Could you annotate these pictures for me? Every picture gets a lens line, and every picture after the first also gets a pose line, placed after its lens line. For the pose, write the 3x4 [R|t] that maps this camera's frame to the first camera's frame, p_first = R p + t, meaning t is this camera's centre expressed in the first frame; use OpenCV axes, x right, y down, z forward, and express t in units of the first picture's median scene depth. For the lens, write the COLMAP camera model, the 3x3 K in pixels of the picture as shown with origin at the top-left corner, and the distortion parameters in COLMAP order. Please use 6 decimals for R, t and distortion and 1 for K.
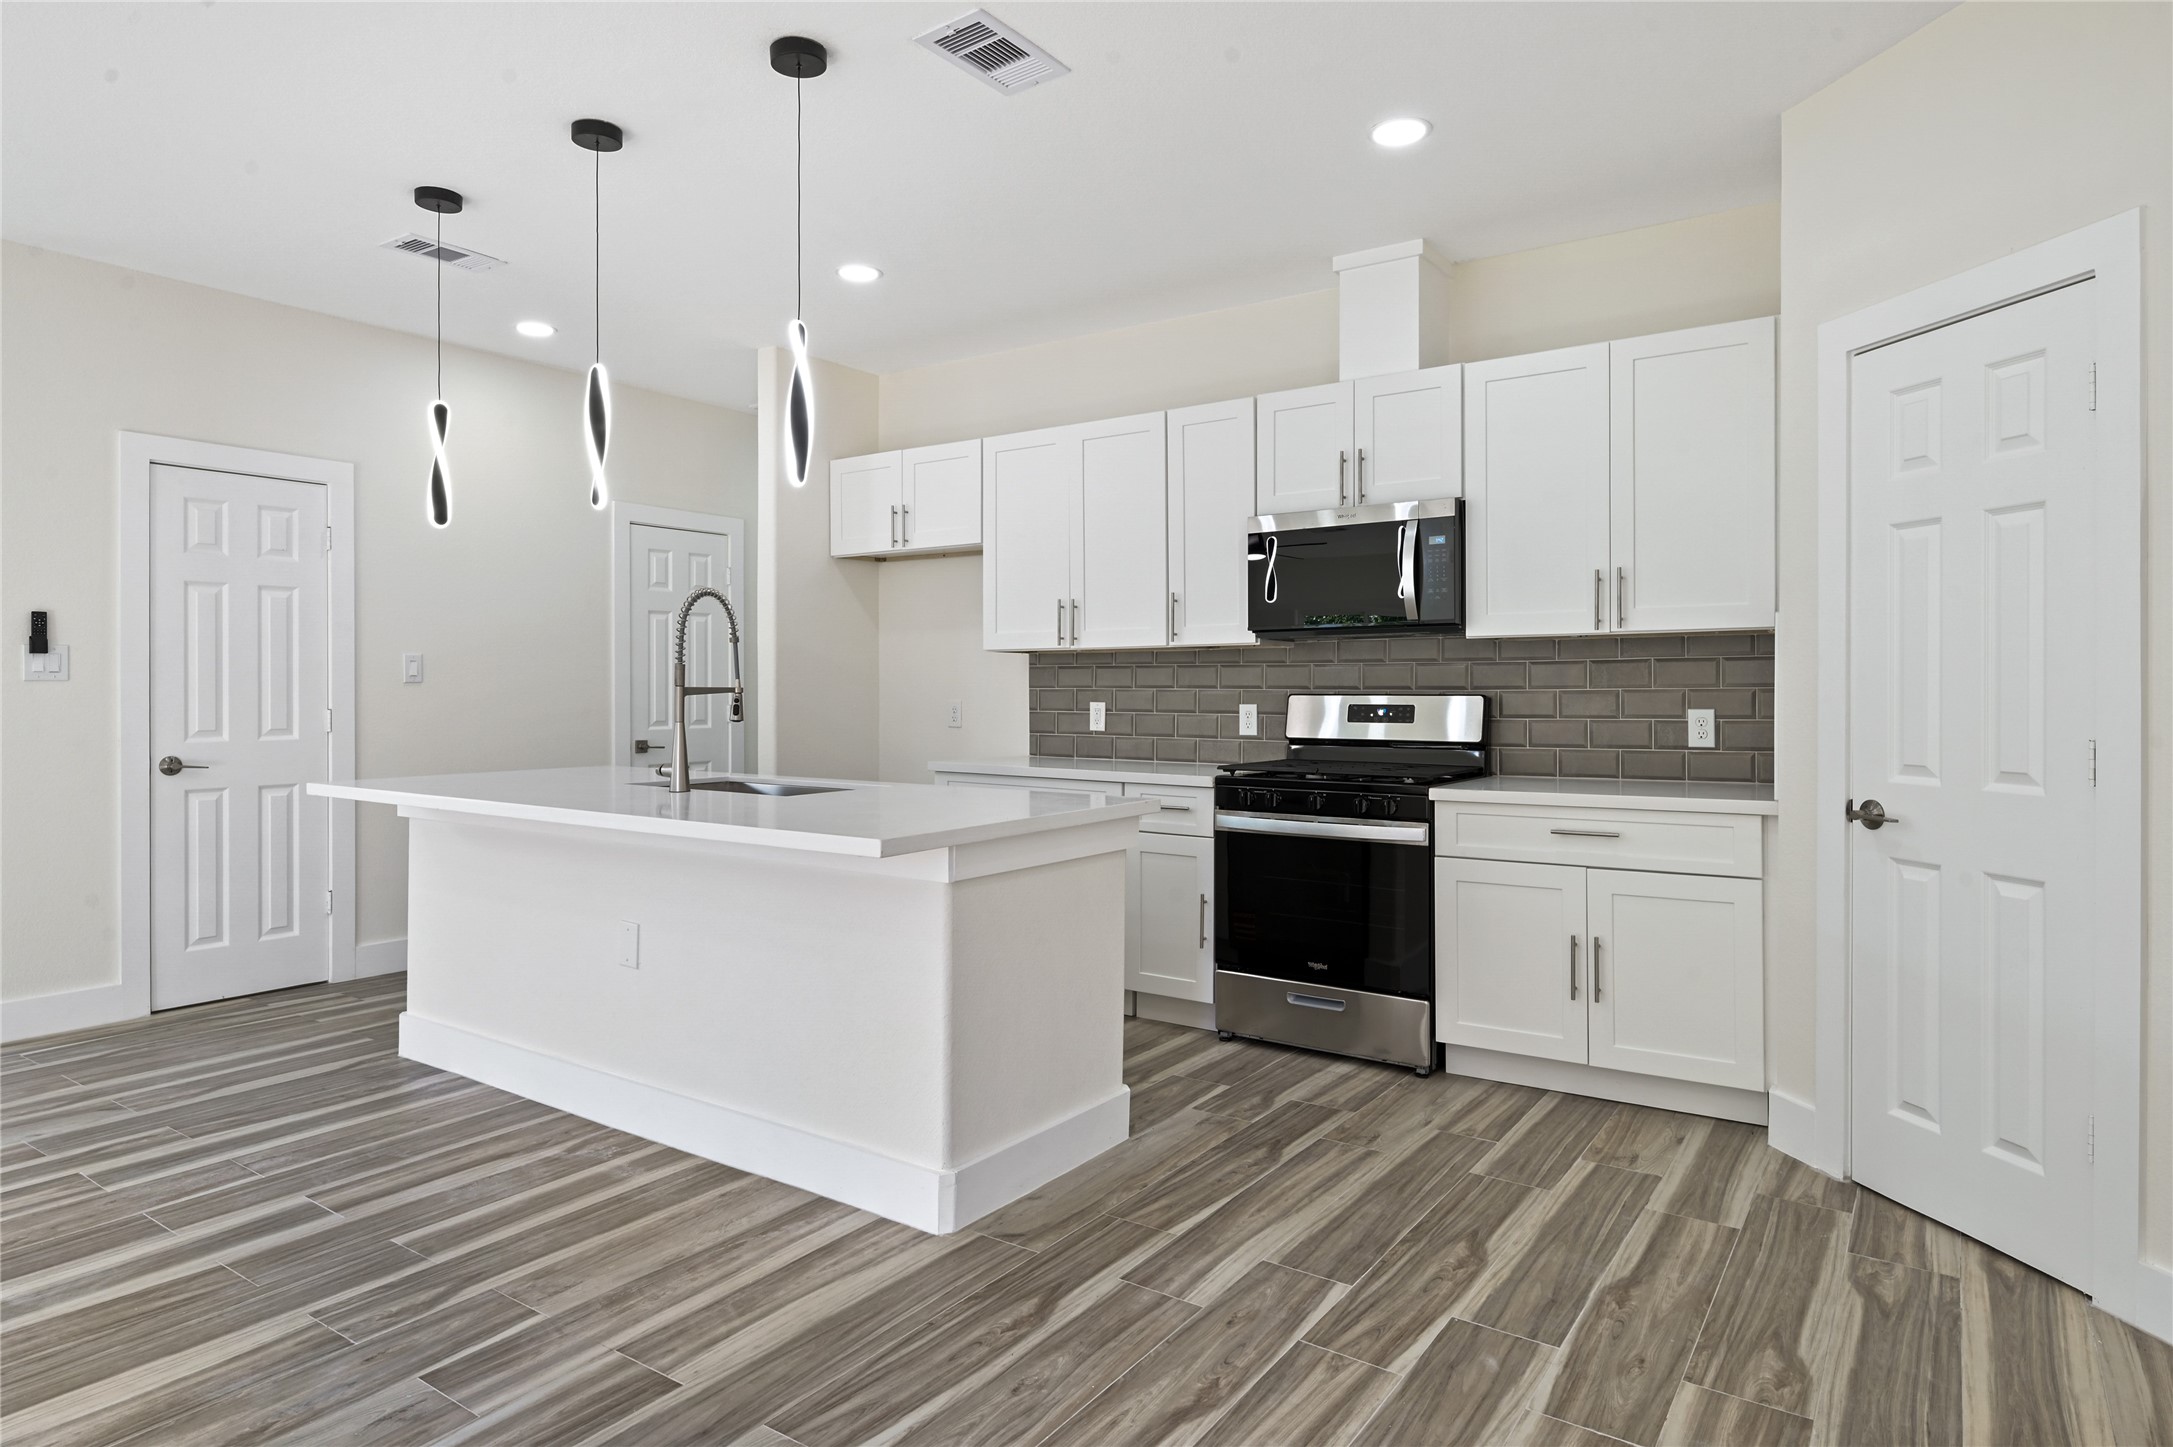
lens RADIAL K [[1244.8, 0, 1087.4], [0, 1244.8, 714.0], [0, 0, 1]] dist [0.004751, 0.000525]
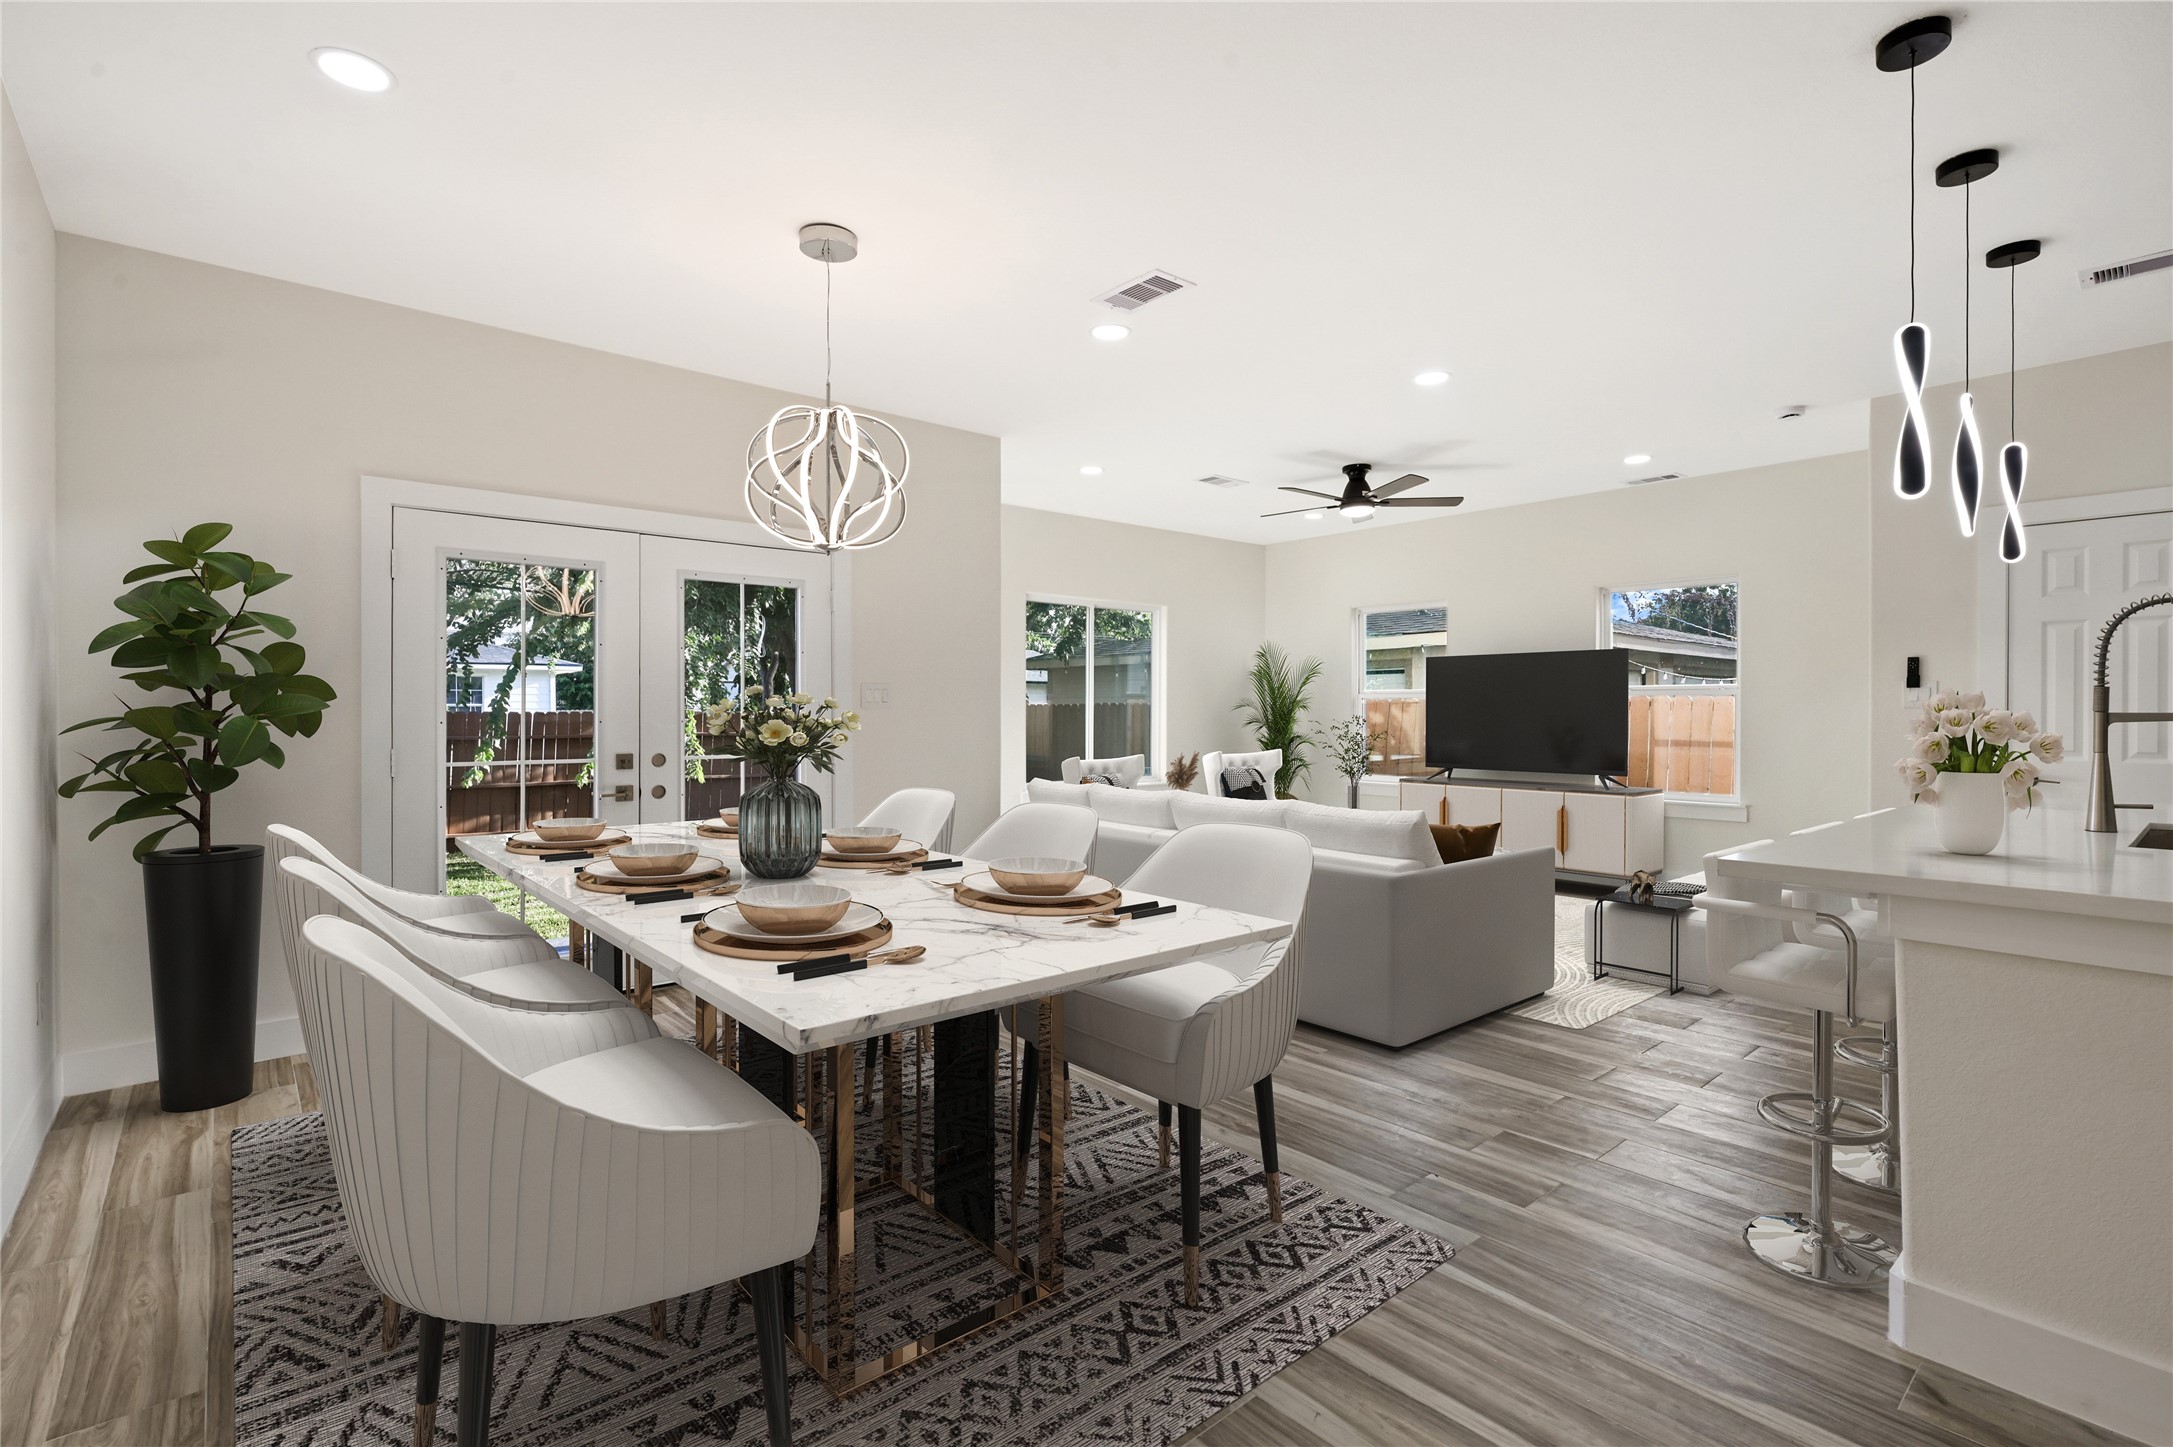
lens RADIAL K [[998.0, 0, 1084.8], [0, 998.0, 714.1], [0, 0, 1]] dist [0.003419, 0.000124]
pose [[-0.261361, 0.001930, -0.965239, 0.545870], [-0.018009, 0.999814, 0.006876, -0.012661], [0.965073, 0.019180, -0.261278, 0.487070]]
